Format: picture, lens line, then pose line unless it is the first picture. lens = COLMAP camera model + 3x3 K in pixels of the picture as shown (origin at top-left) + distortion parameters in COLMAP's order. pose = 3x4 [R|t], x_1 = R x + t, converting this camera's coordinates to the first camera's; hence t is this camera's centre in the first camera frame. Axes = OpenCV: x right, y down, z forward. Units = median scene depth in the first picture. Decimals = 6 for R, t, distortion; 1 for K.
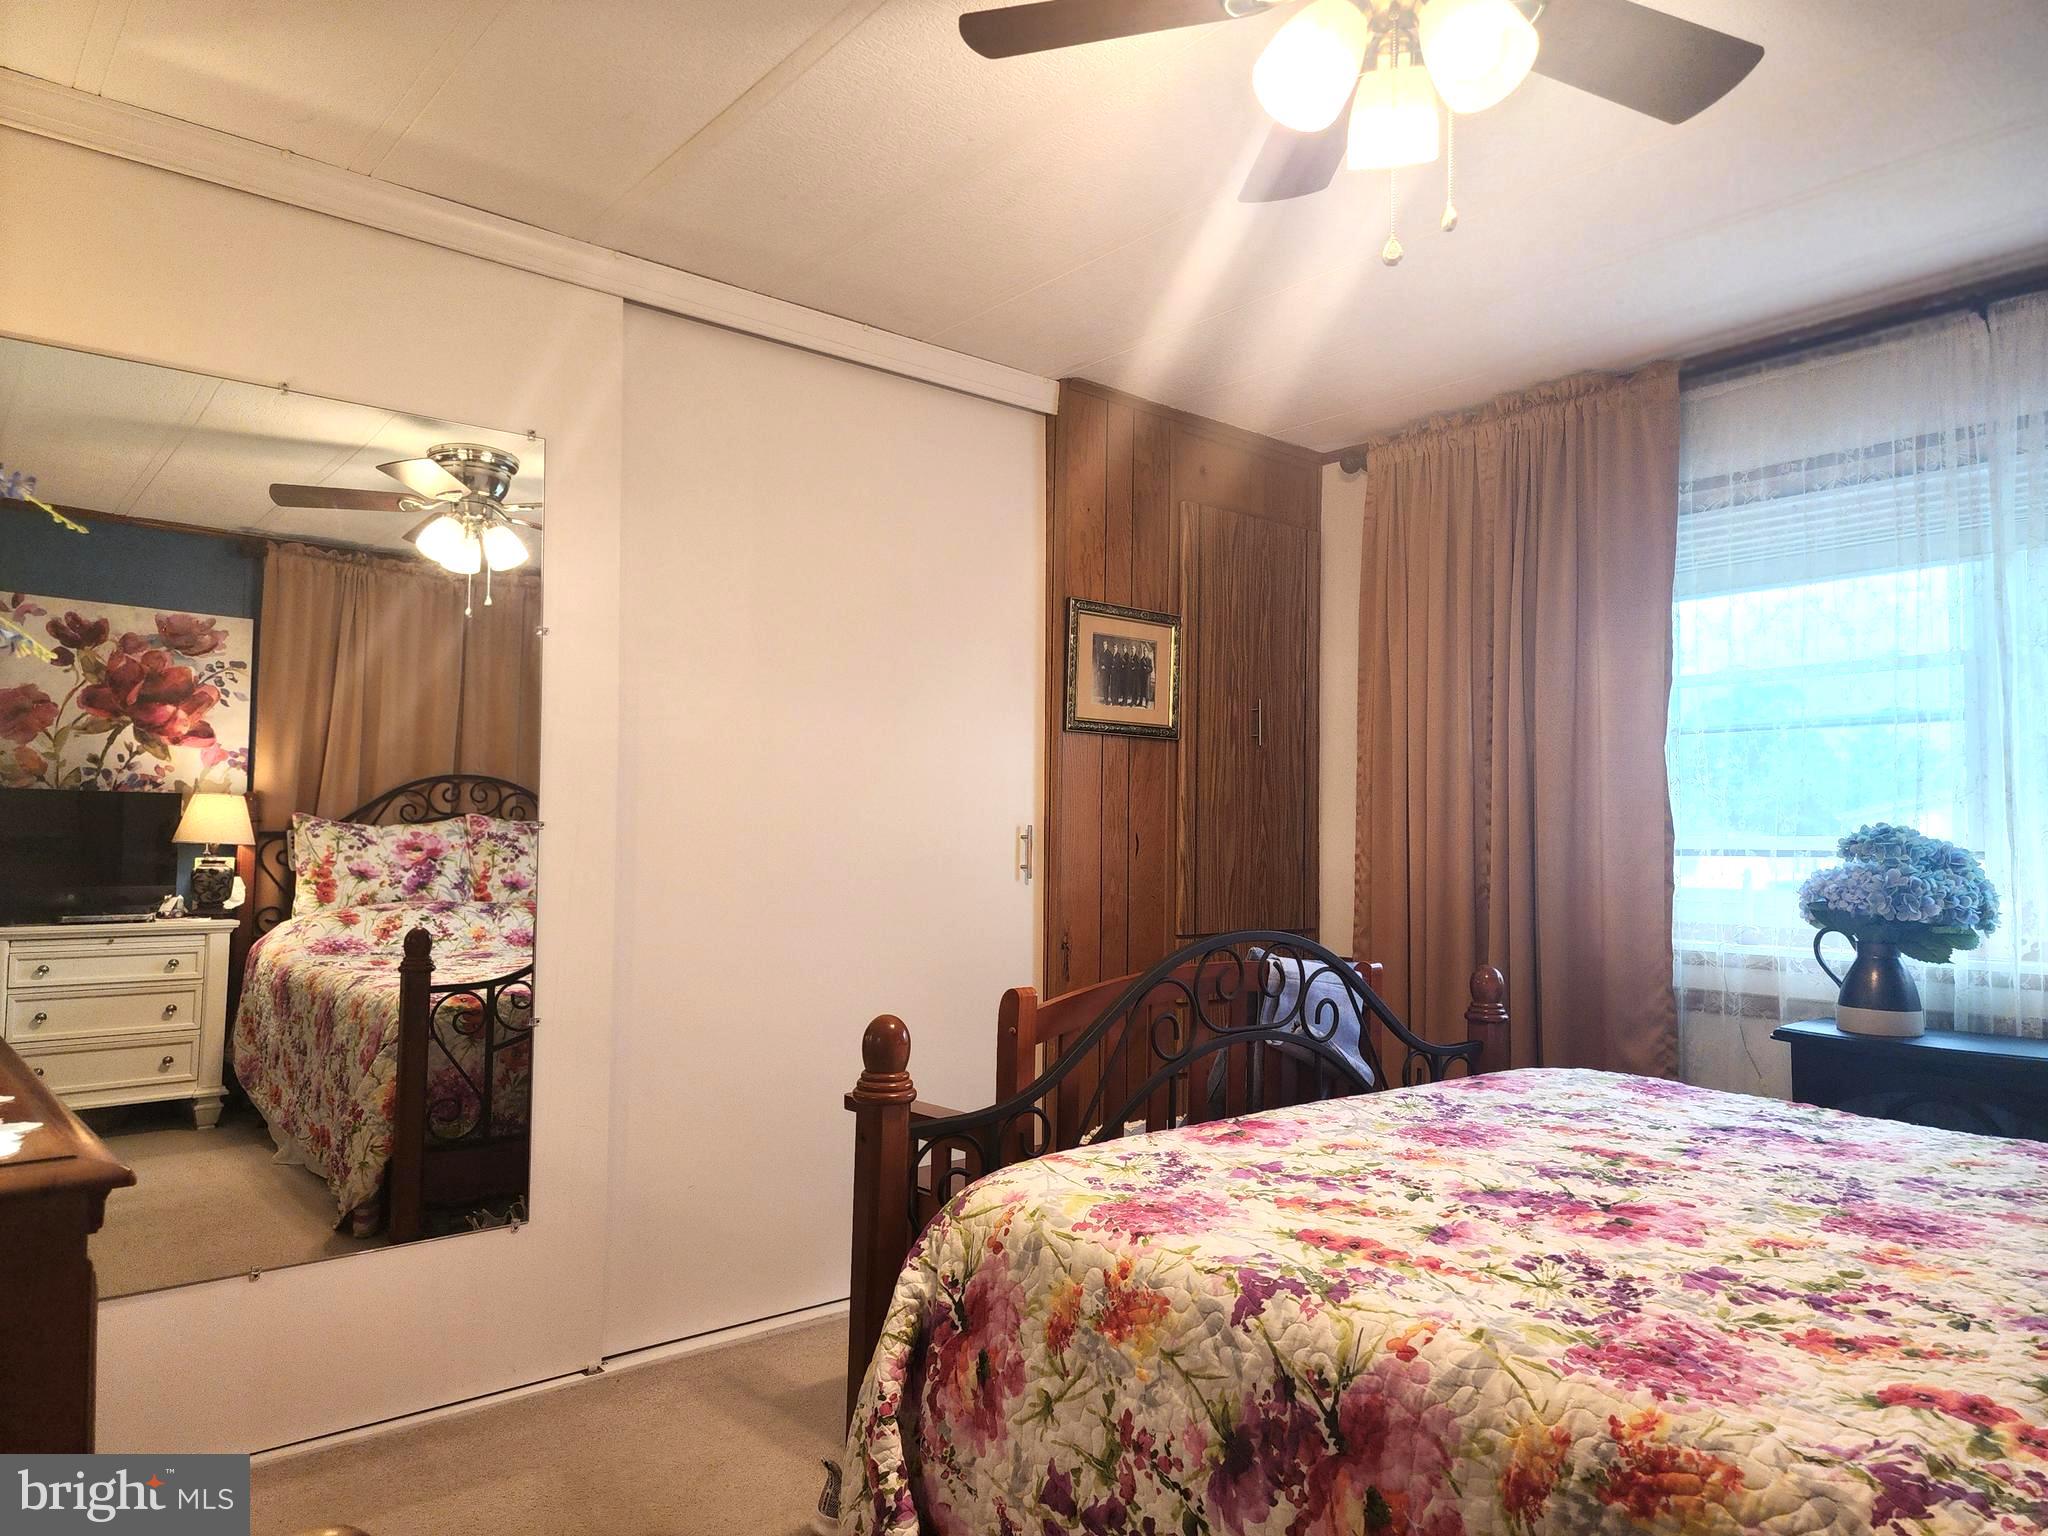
lens RADIAL K [[1380.5, 0, 1018.0], [0, 1380.5, 765.1], [0, 0, 1]] dist [0.080893, -0.059541]
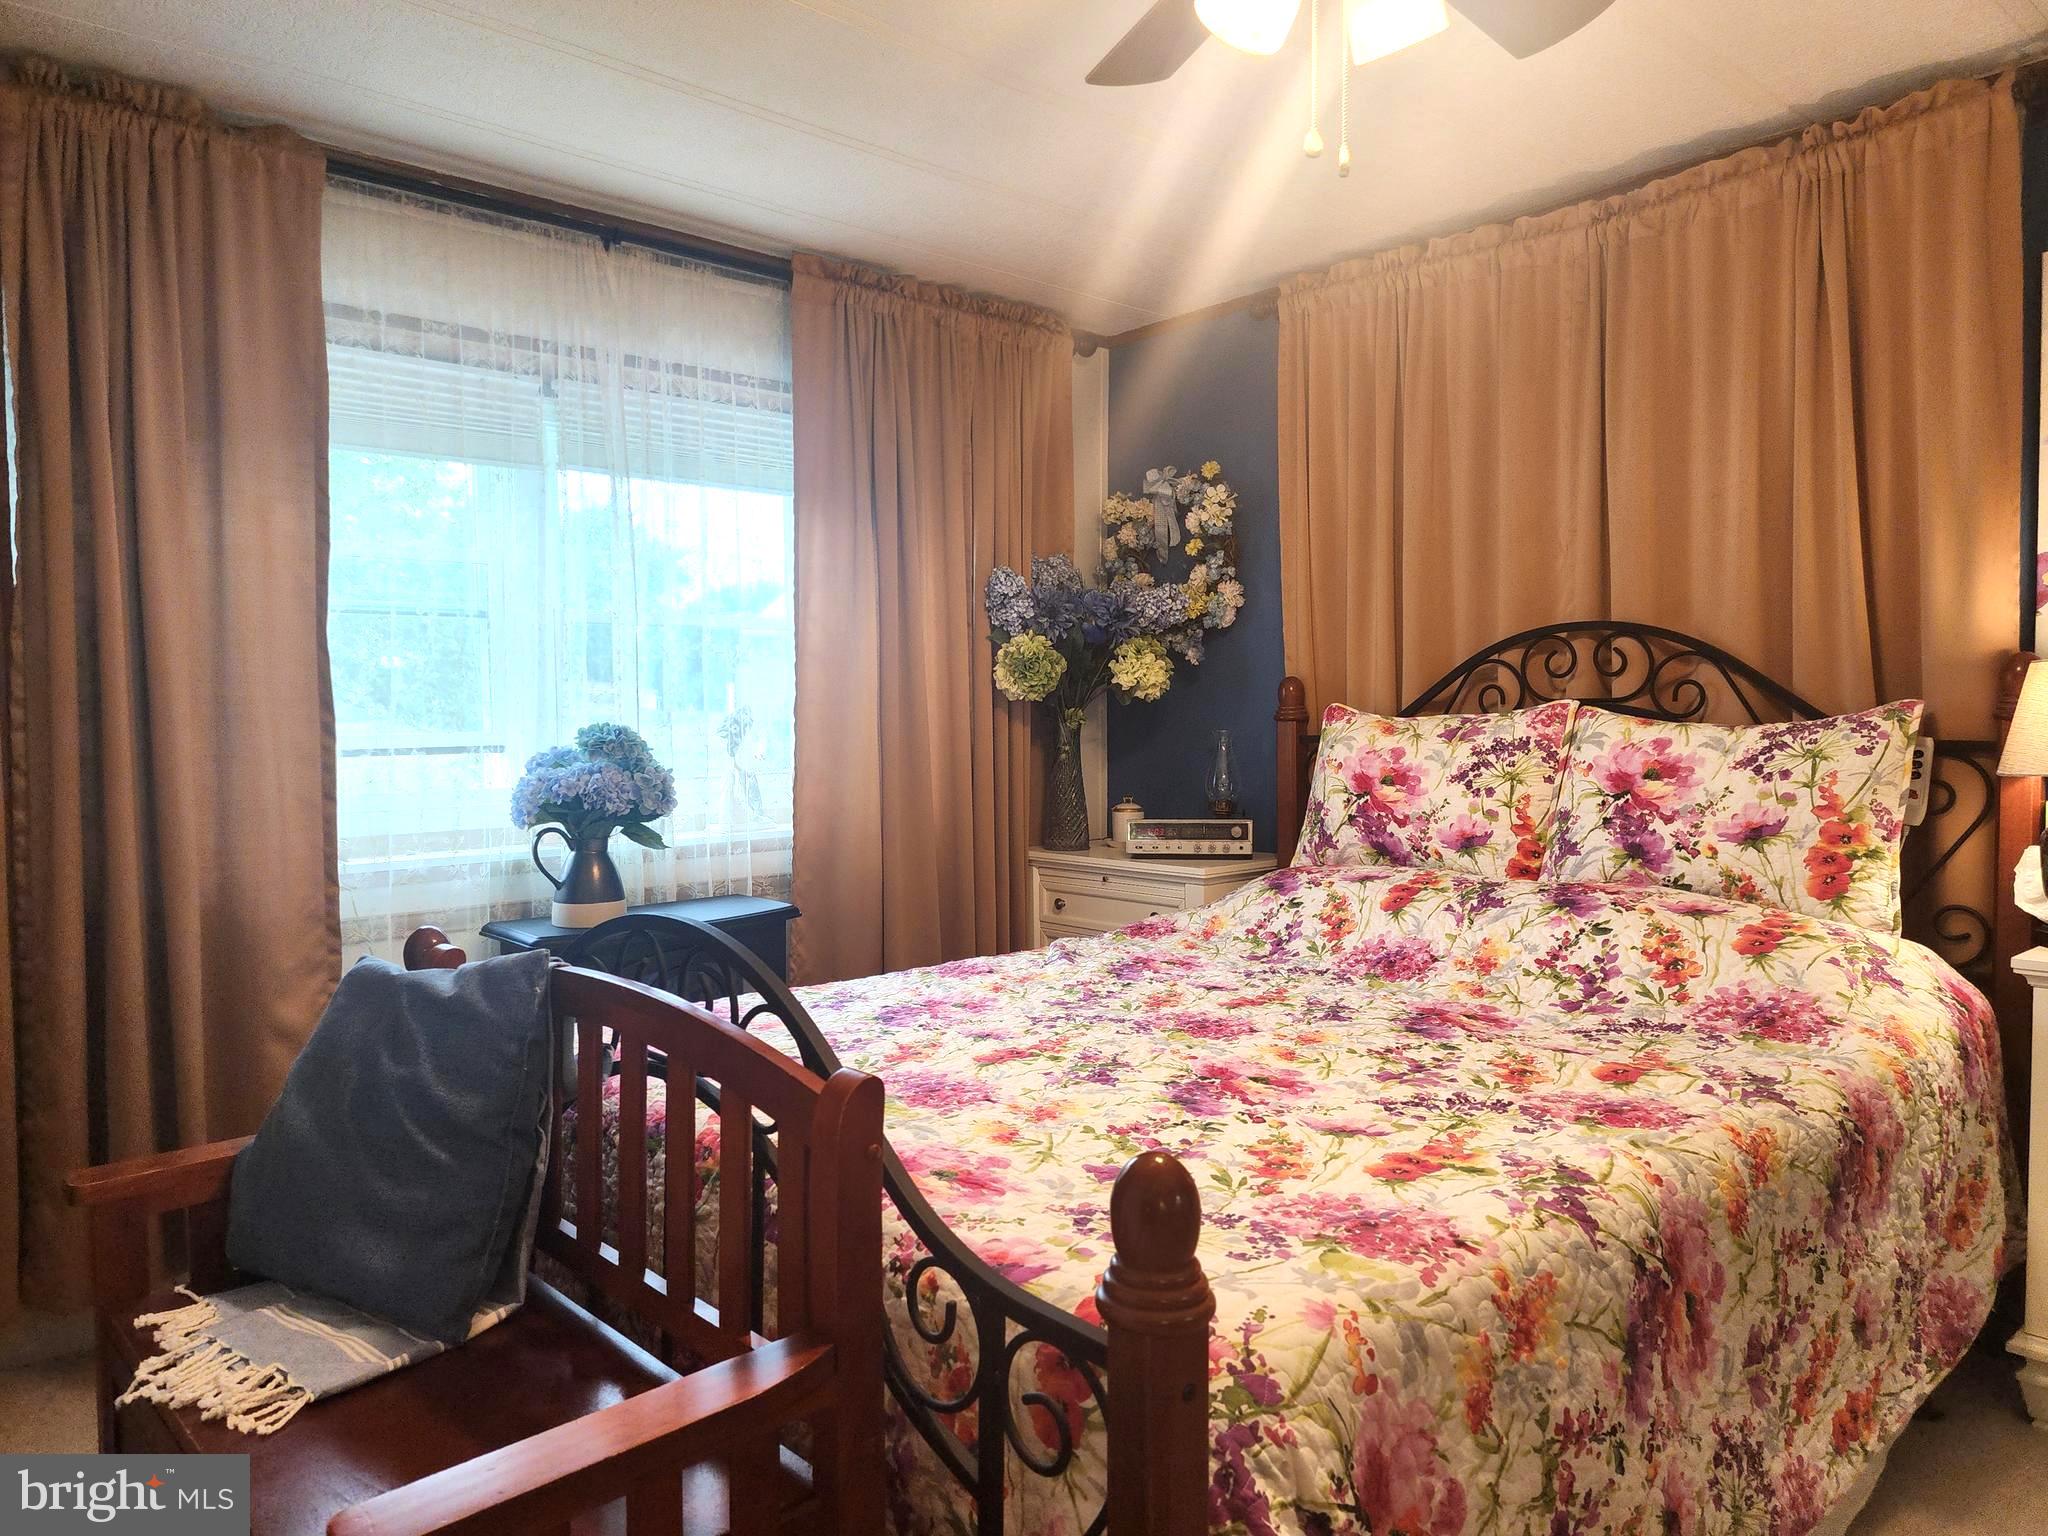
lens RADIAL K [[1380.5, 0, 1006.0], [0, 1380.5, 754.3], [0, 0, 1]] dist [0.080893, -0.059541]
pose [[-0.030937, -0.047254, 0.998404, -0.652065], [-0.045184, 0.997927, 0.045831, 0.007455], [-0.998500, -0.043694, -0.033008, 1.141900]]
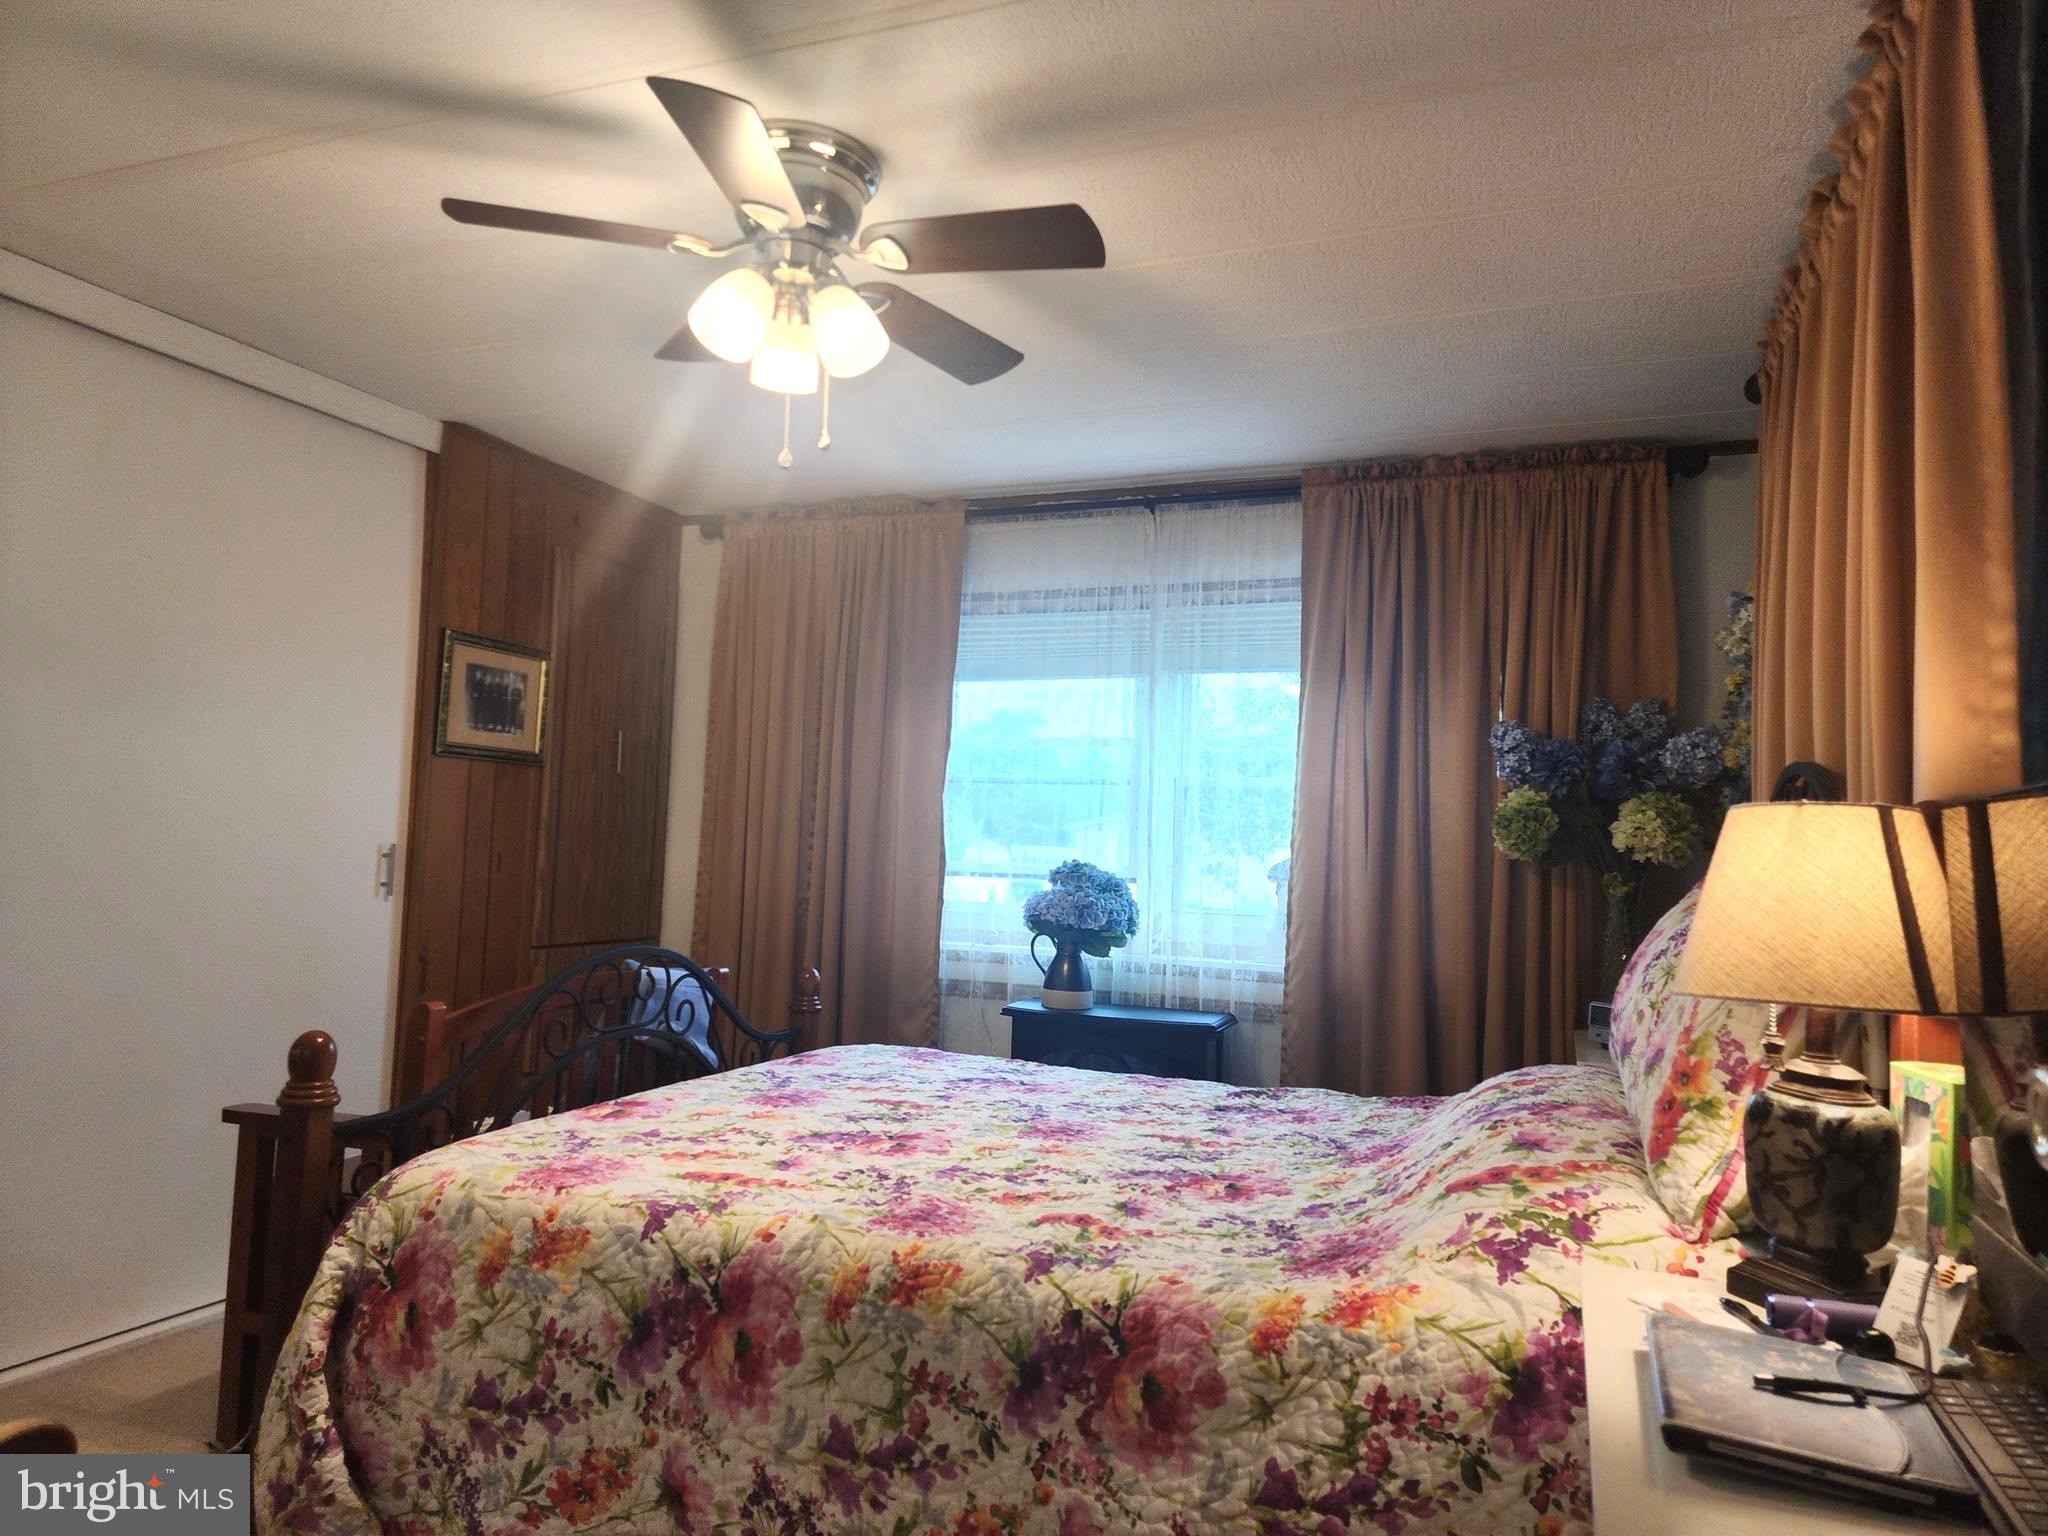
lens RADIAL K [[1380.5, 0, 1022.9], [0, 1380.5, 757.9], [0, 0, 1]] dist [0.080893, -0.059541]
pose [[0.879296, 0.051215, 0.473514, -0.150420], [-0.050589, 0.998620, -0.014069, -0.058641], [-0.473581, -0.011584, 0.880674, -0.303144]]
